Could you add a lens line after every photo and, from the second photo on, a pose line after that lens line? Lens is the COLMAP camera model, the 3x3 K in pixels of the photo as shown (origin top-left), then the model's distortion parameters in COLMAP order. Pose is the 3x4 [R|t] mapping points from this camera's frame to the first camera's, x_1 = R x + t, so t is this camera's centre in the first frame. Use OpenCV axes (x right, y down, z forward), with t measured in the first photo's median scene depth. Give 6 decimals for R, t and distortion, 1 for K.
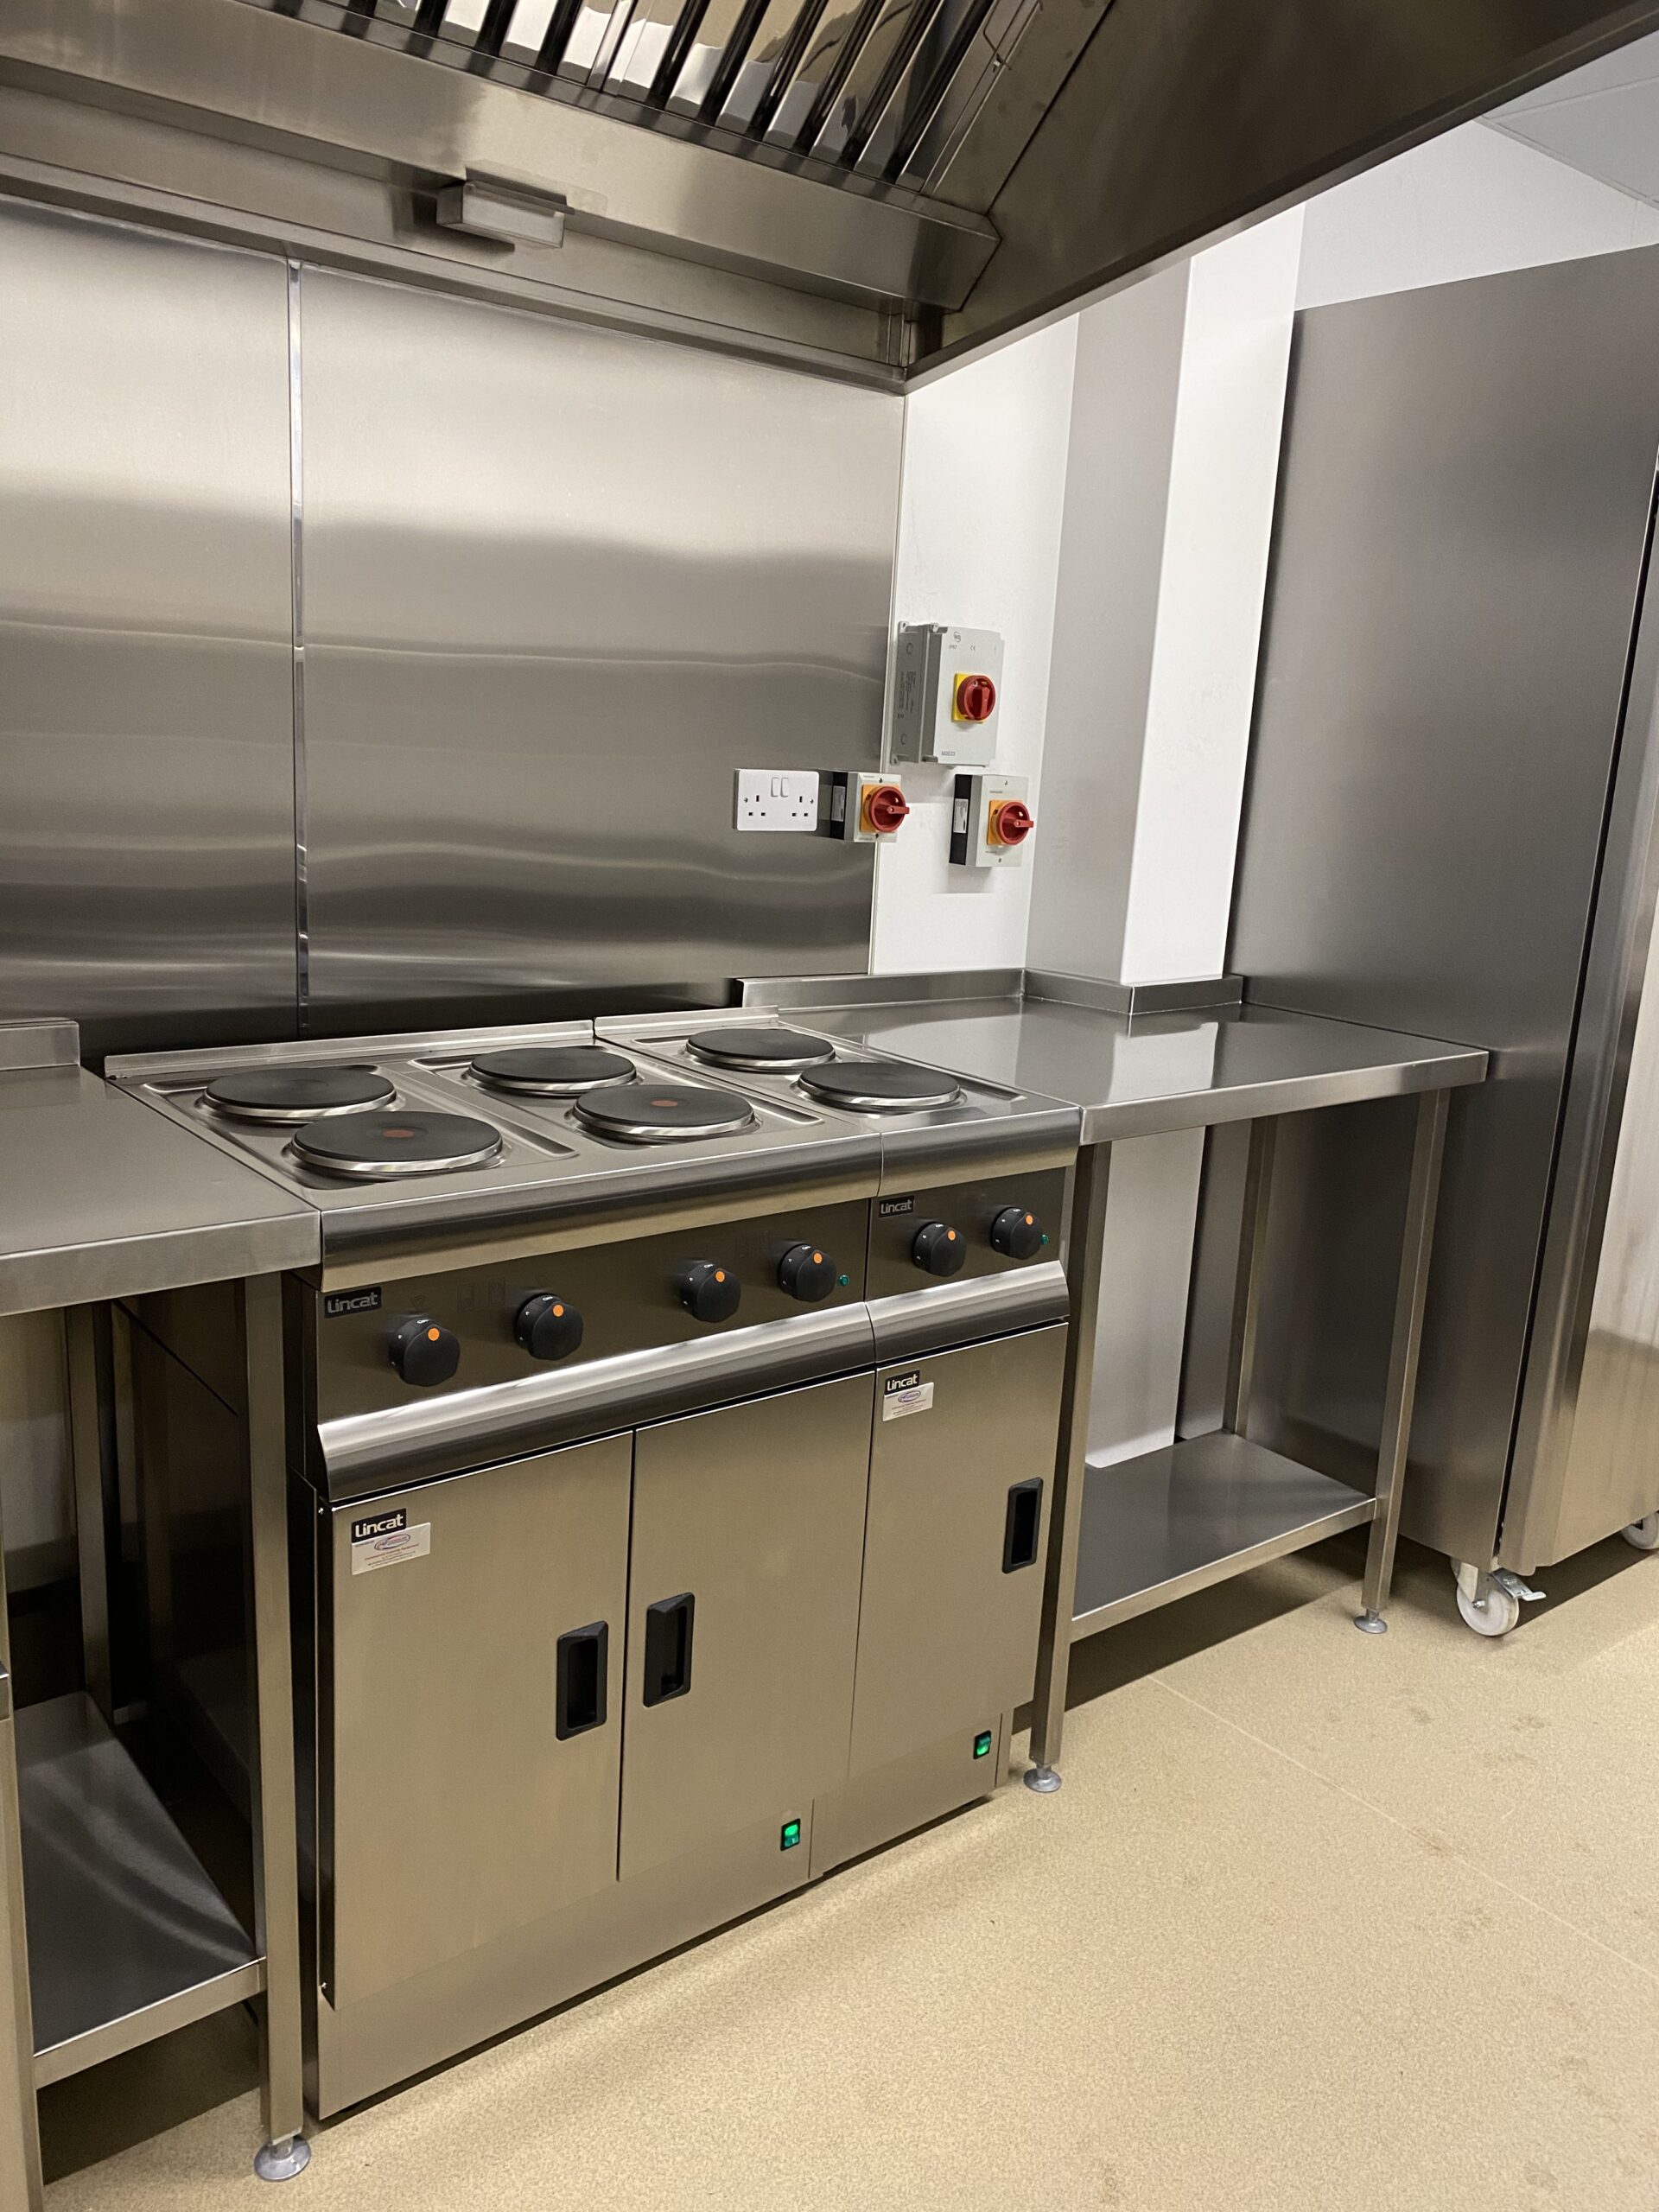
lens RADIAL K [[1683.8, 0, 842.5], [0, 1683.8, 1084.9], [0, 0, 1]] dist [0.028001, -0.025240]
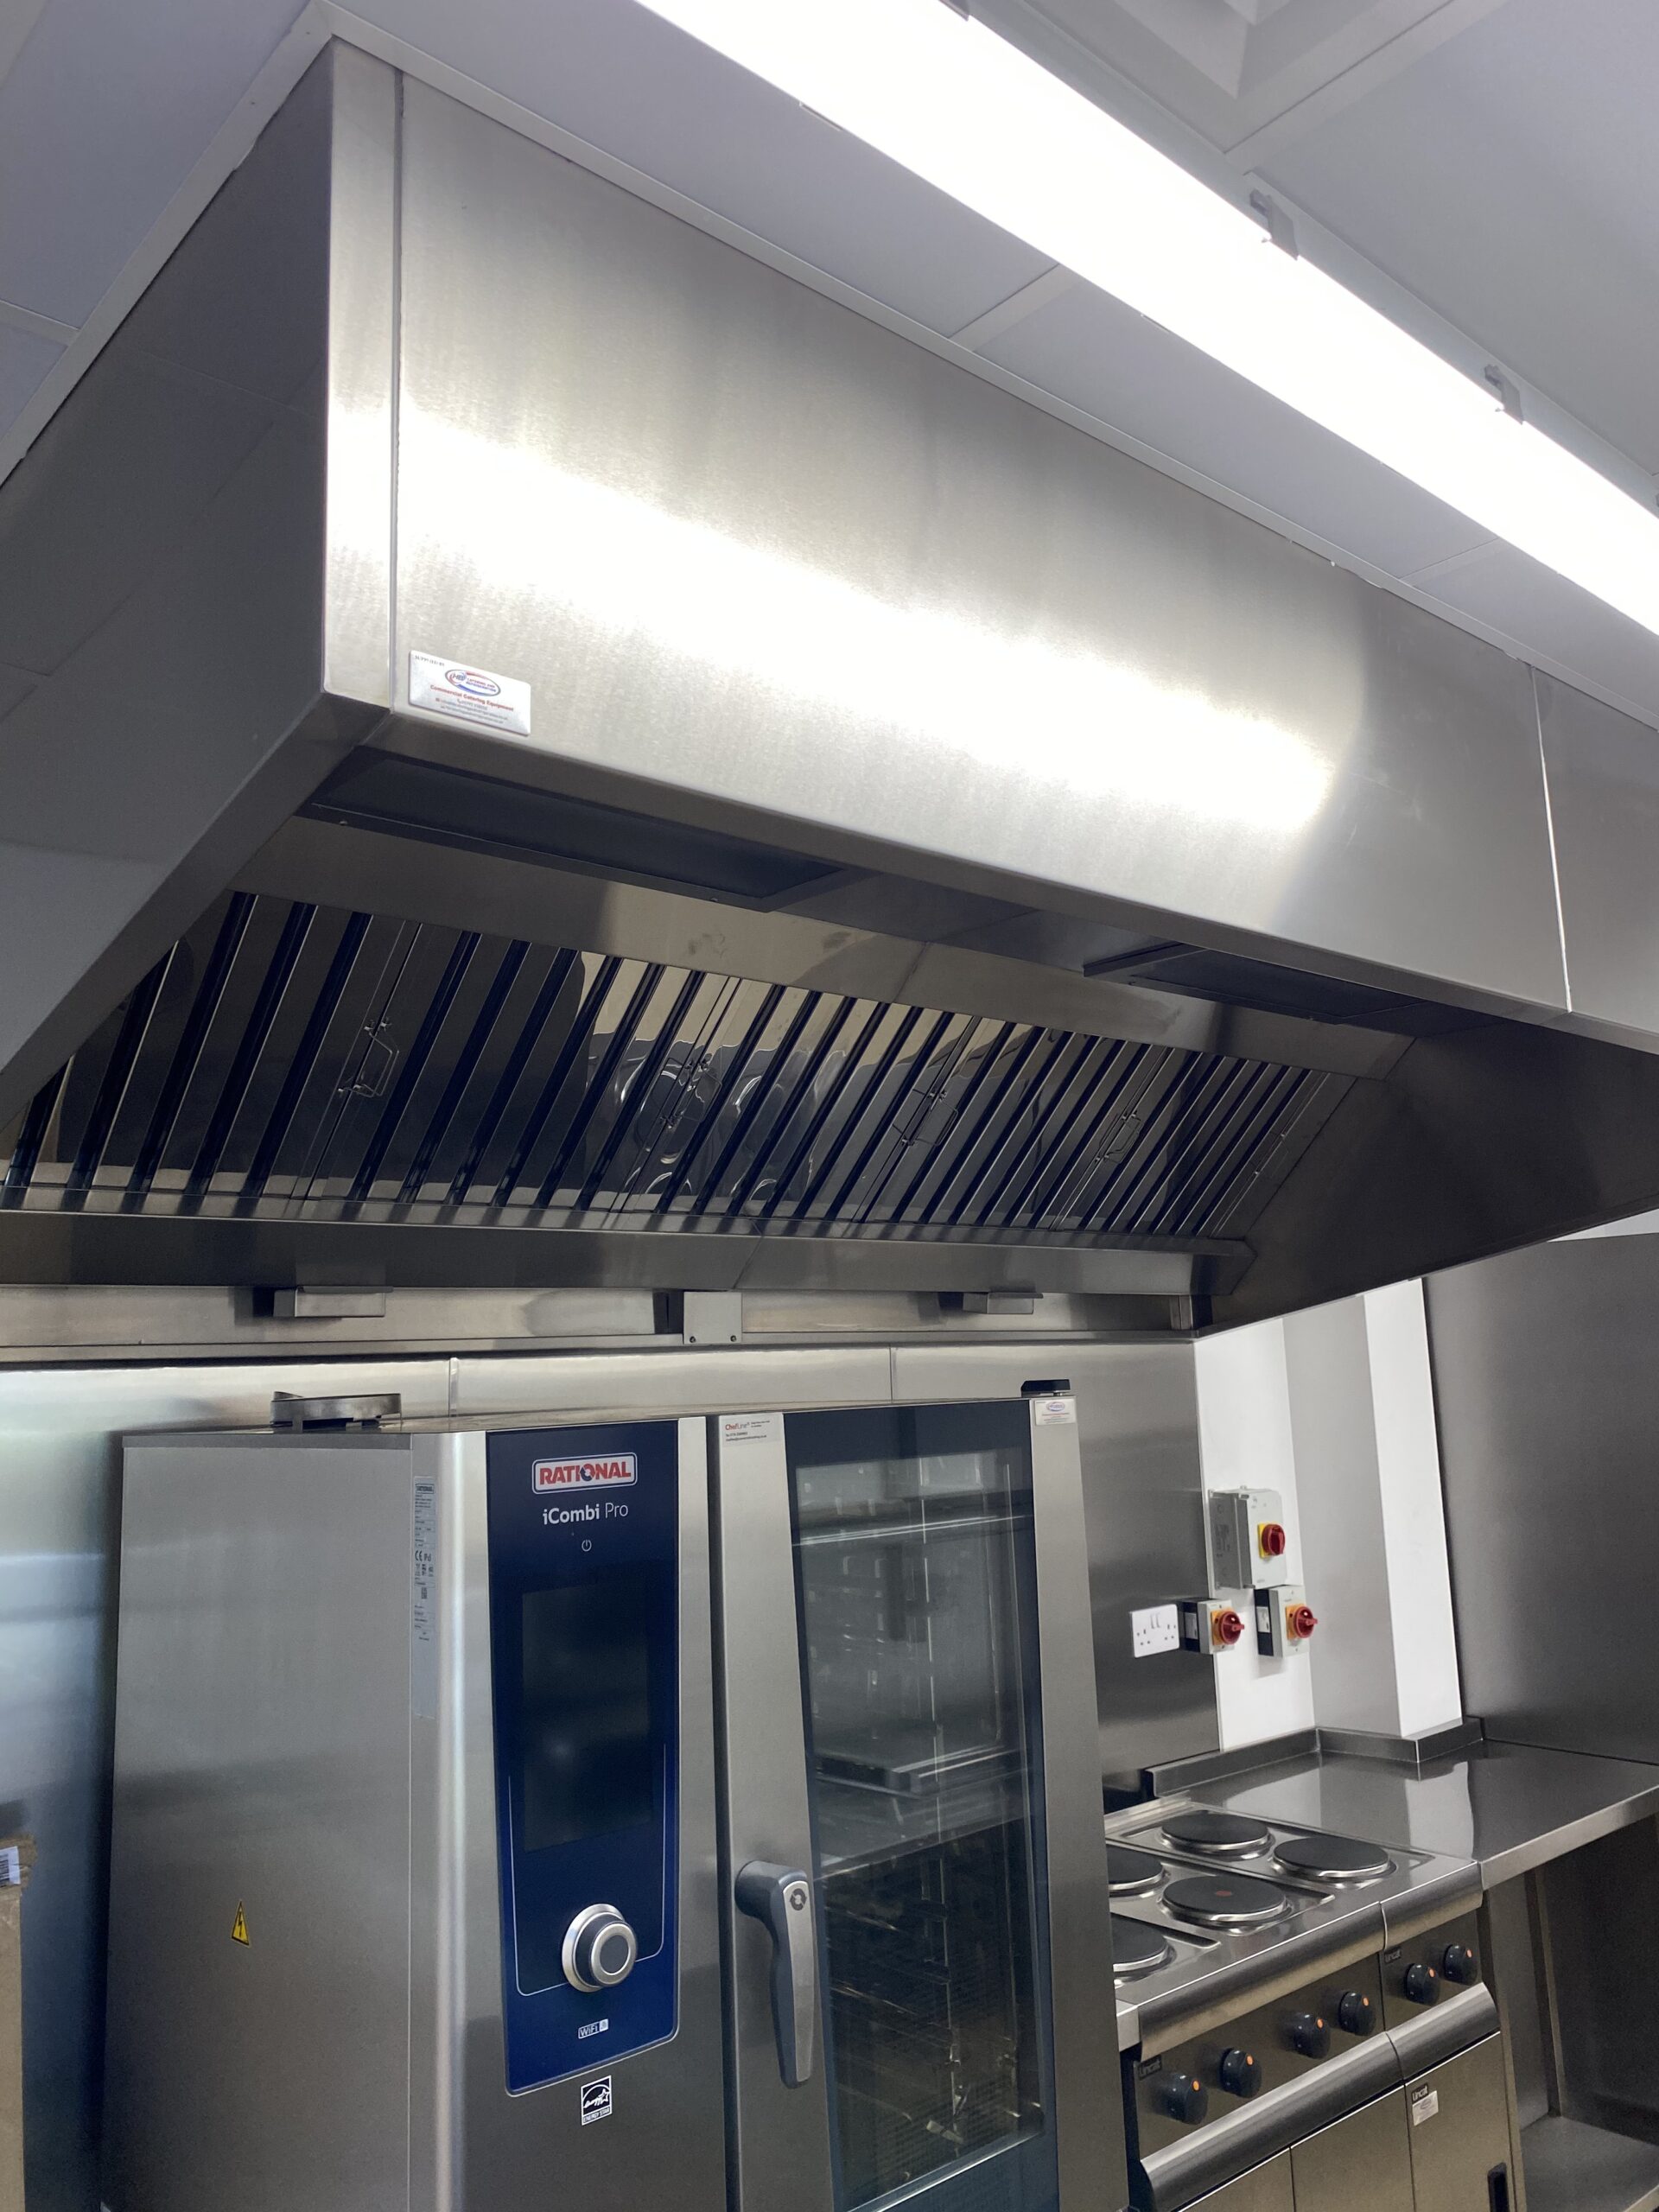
lens RADIAL K [[1683.8, 0, 847.8], [0, 1683.8, 1063.1], [0, 0, 1]] dist [0.028001, -0.025240]
pose [[0.994787, -0.079897, 0.063370, -0.336095], [0.097874, 0.922530, -0.373308, -0.100377], [-0.028634, 0.377564, 0.925541, -0.468766]]
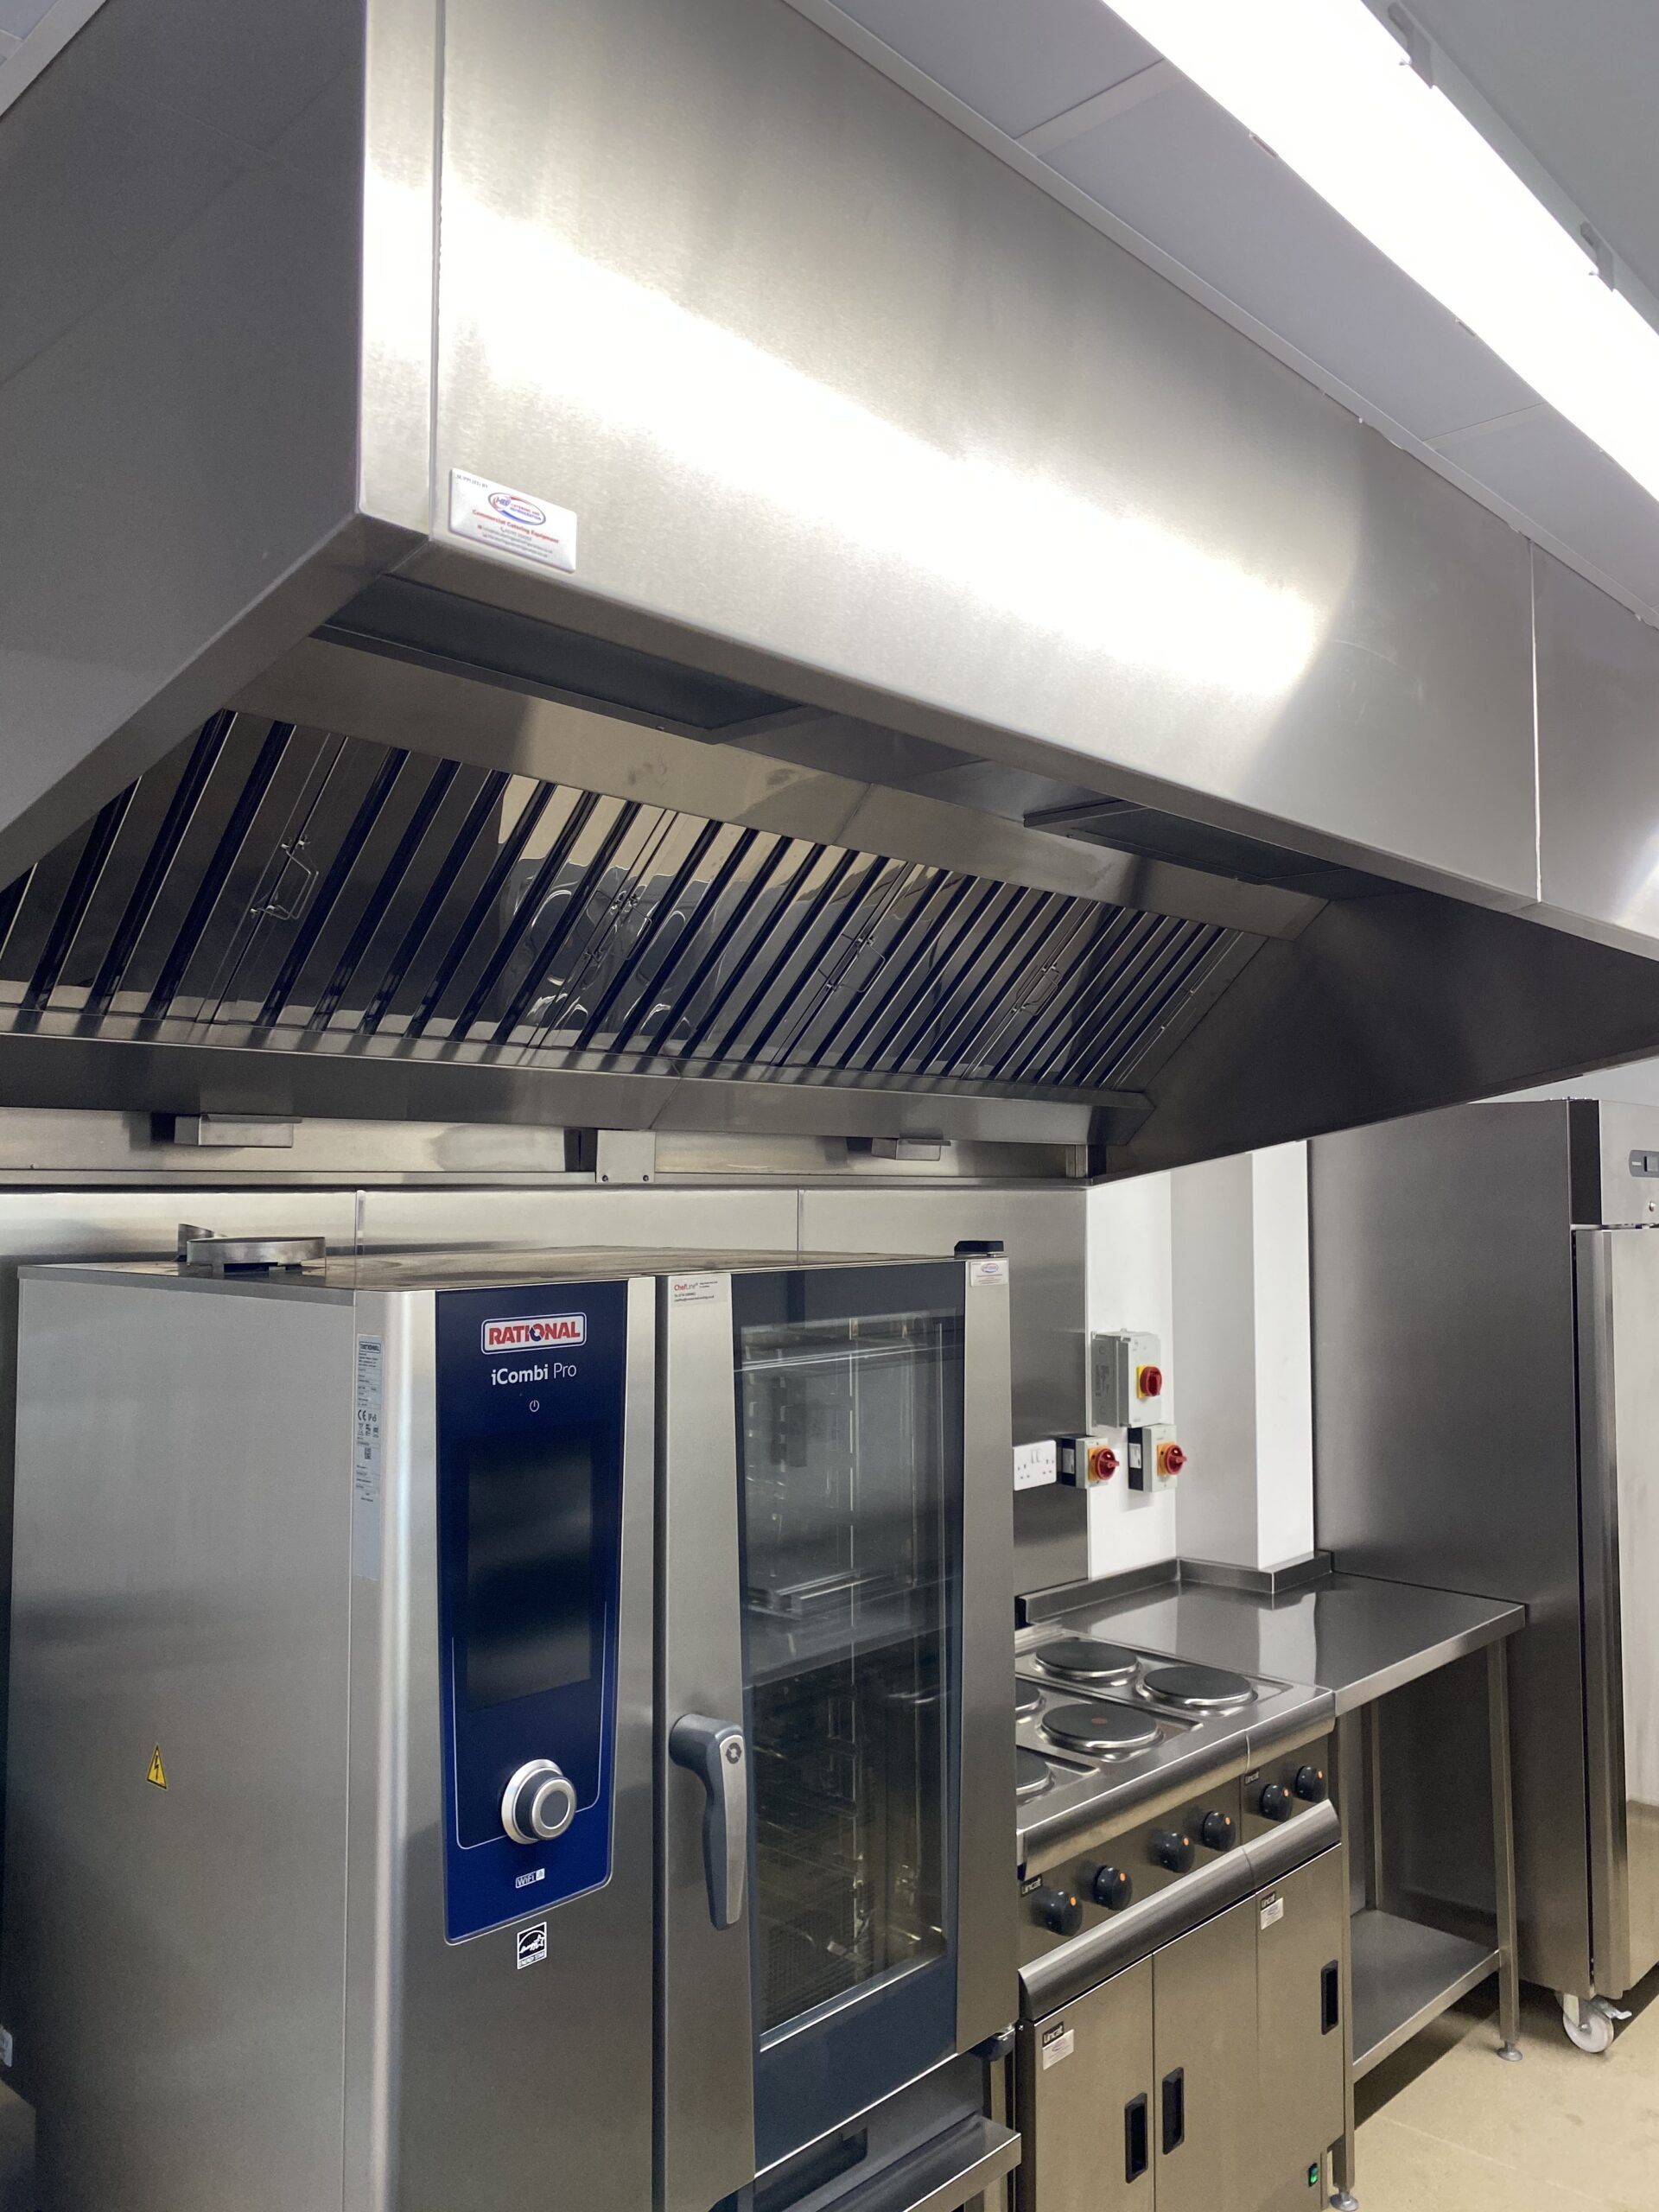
lens RADIAL K [[1683.8, 0, 848.7], [0, 1683.8, 1061.9], [0, 0, 1]] dist [0.028001, -0.025240]
pose [[0.989293, -0.043436, 0.139332, -0.372236], [0.079485, 0.961032, -0.264765, -0.126490], [-0.122402, 0.273004, 0.954194, -0.448585]]
